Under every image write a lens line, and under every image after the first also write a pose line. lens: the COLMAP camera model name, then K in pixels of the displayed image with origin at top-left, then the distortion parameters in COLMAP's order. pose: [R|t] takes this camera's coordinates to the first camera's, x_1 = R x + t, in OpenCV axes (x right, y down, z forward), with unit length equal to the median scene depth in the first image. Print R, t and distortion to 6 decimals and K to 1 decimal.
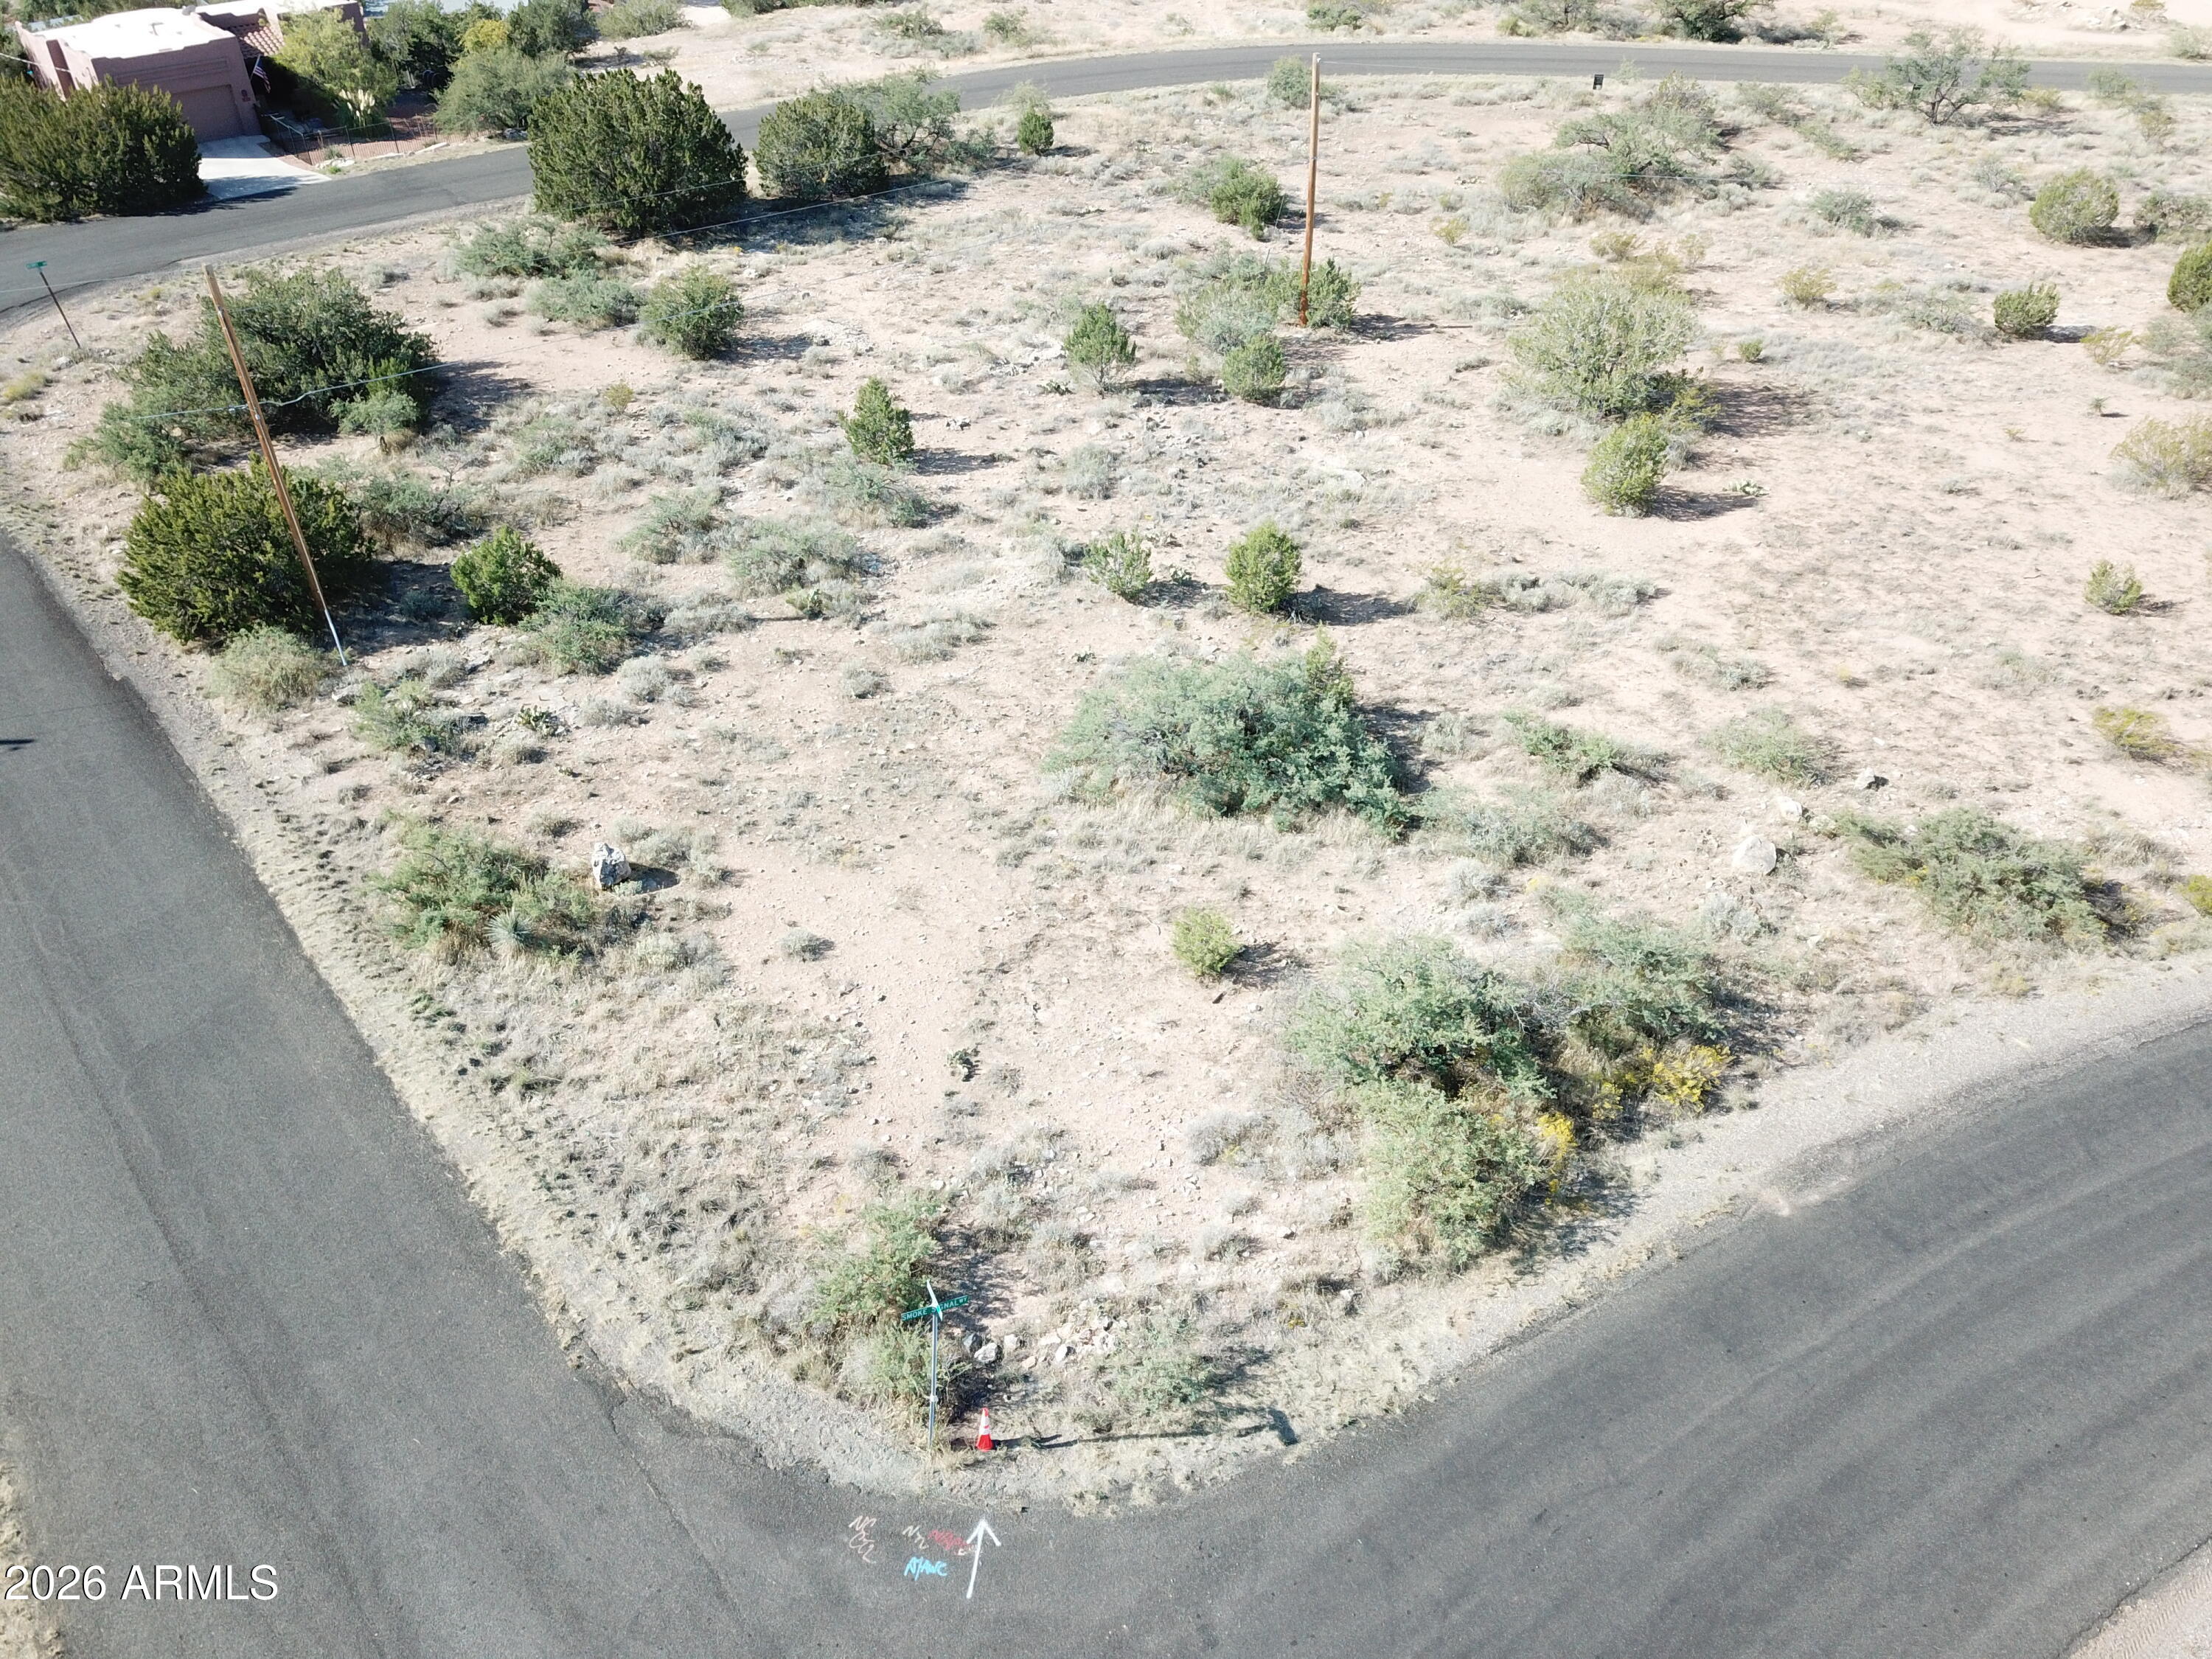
lens RADIAL K [[1685.8, 0, 1108.6], [0, 1685.8, 832.9], [0, 0, 1]] dist [0.011128, -0.005069]
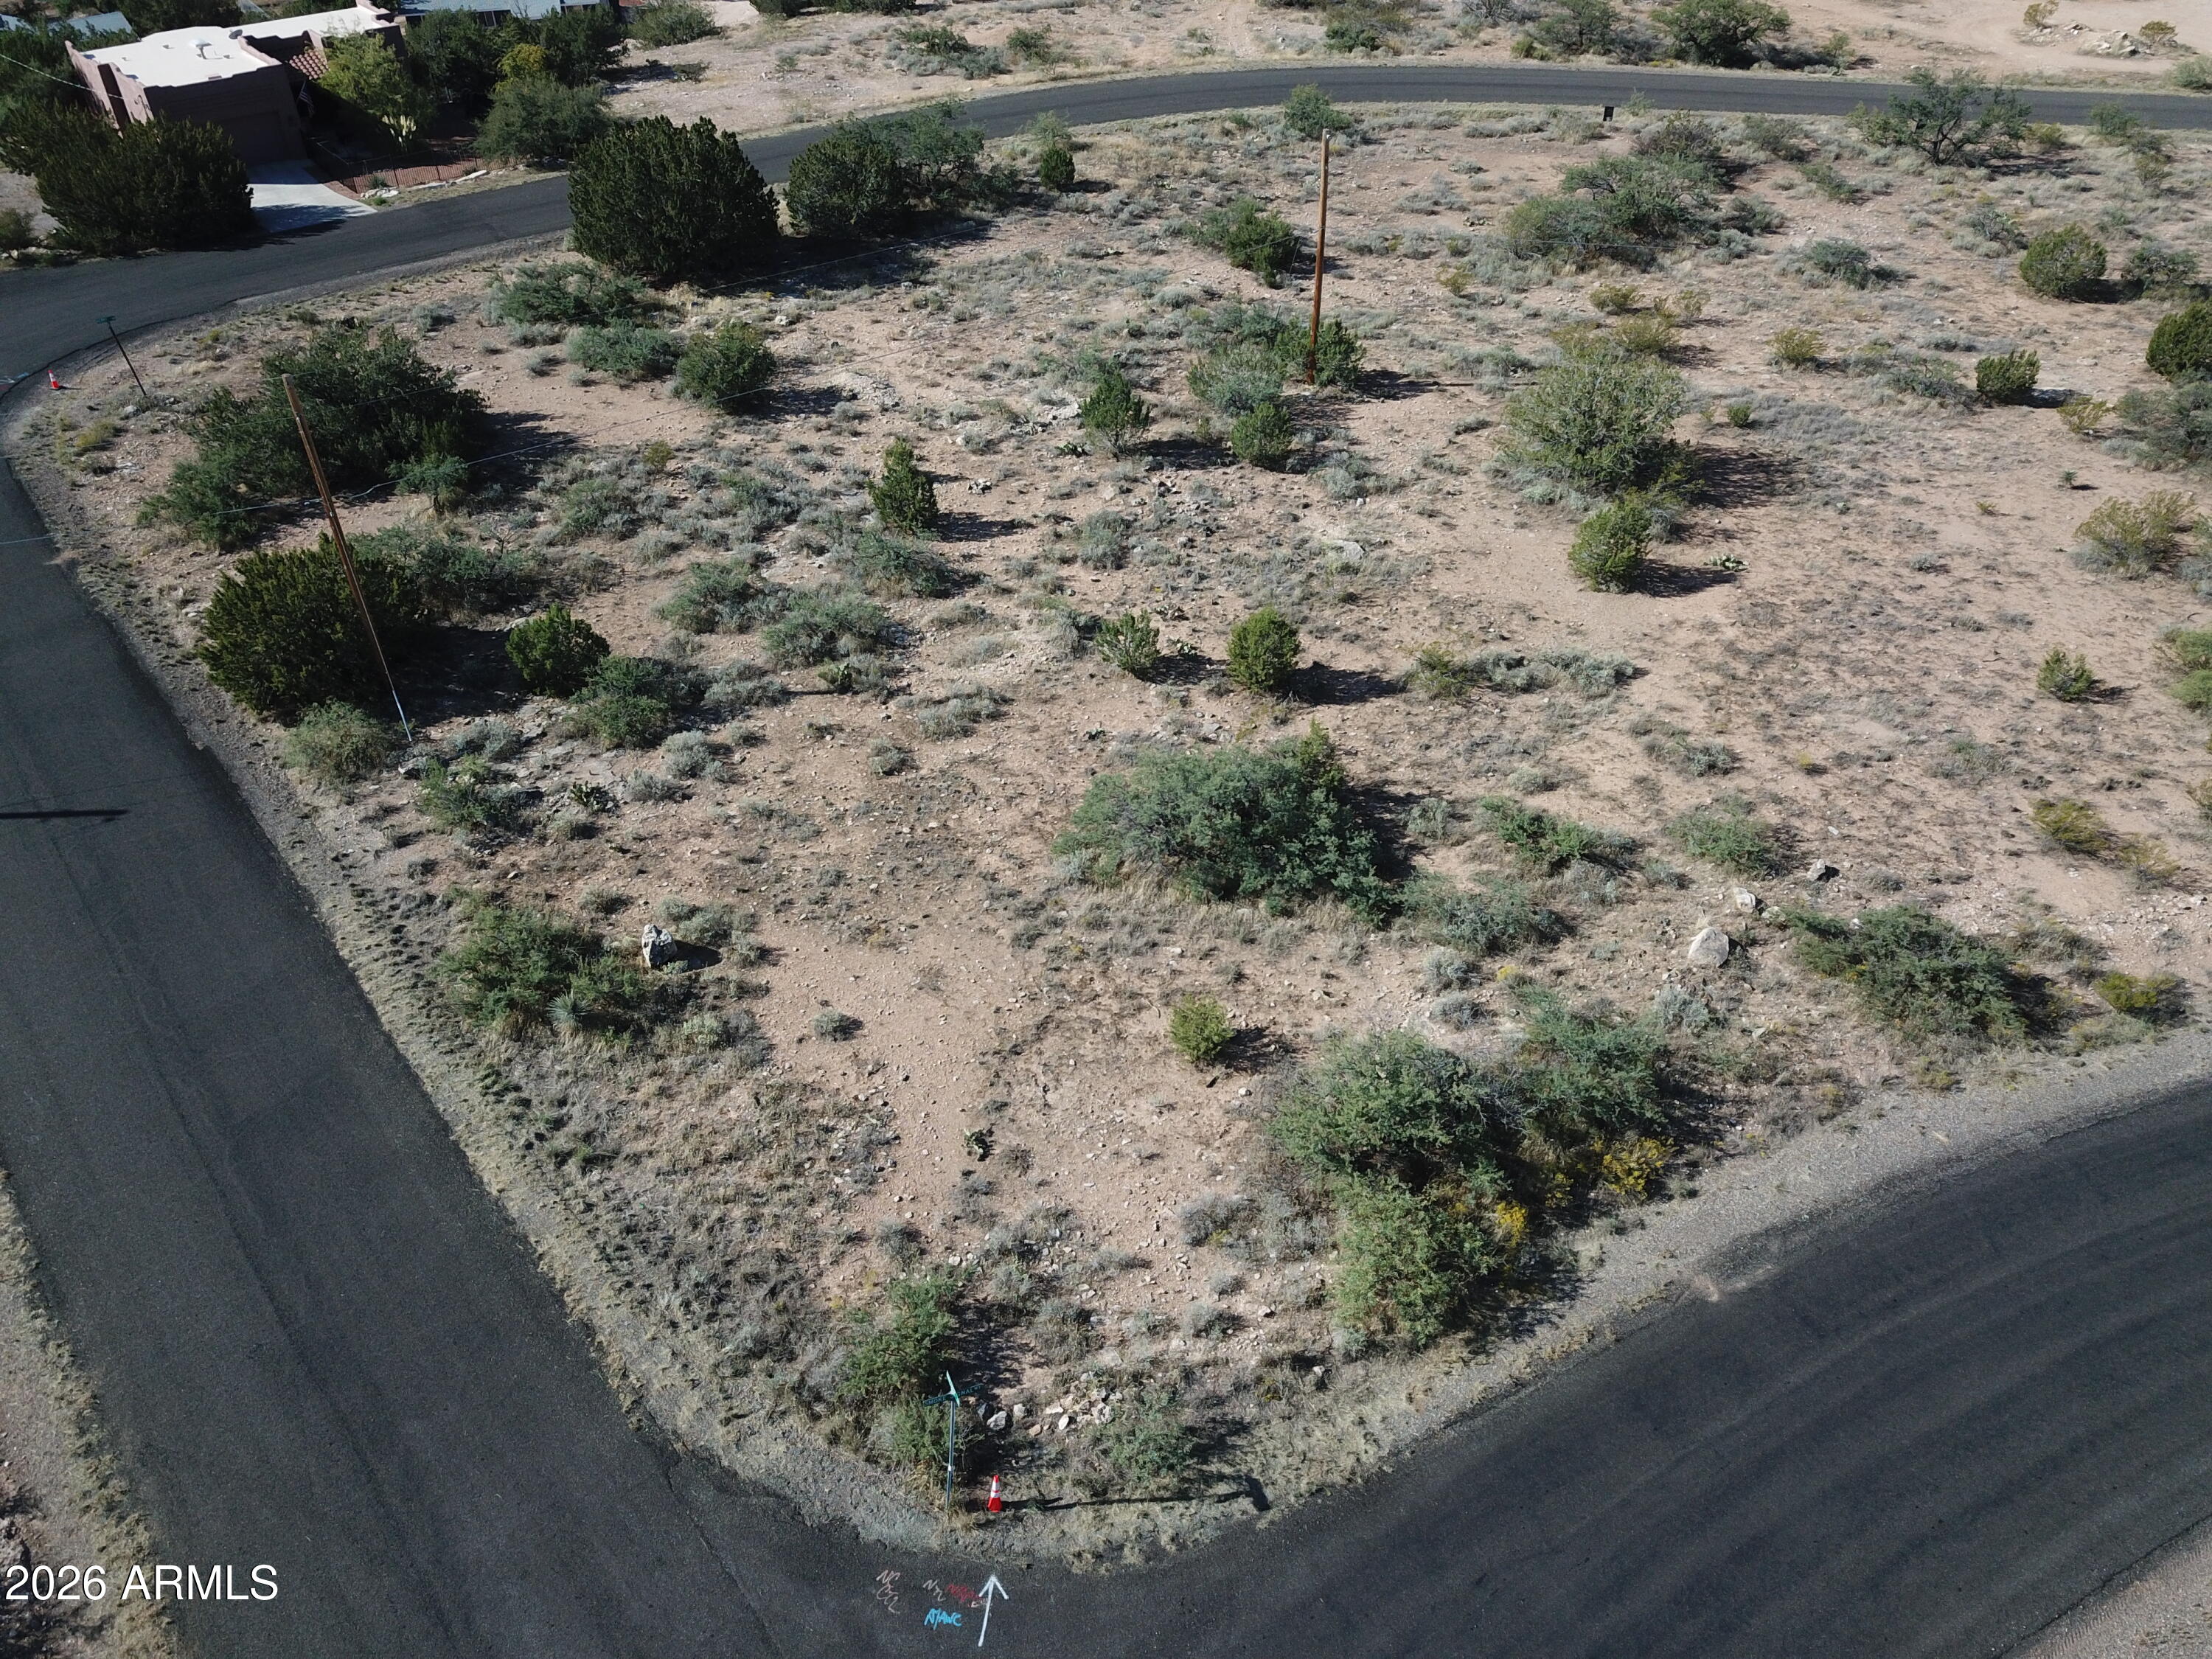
lens RADIAL K [[1685.8, 0, 1108.2], [0, 1685.8, 829.3], [0, 0, 1]] dist [0.011128, -0.005069]
pose [[0.999886, 0.011625, -0.009672, 0.005726], [-0.011402, 0.999675, 0.022801, -0.080993], [0.009934, -0.022688, 0.999693, -0.085676]]
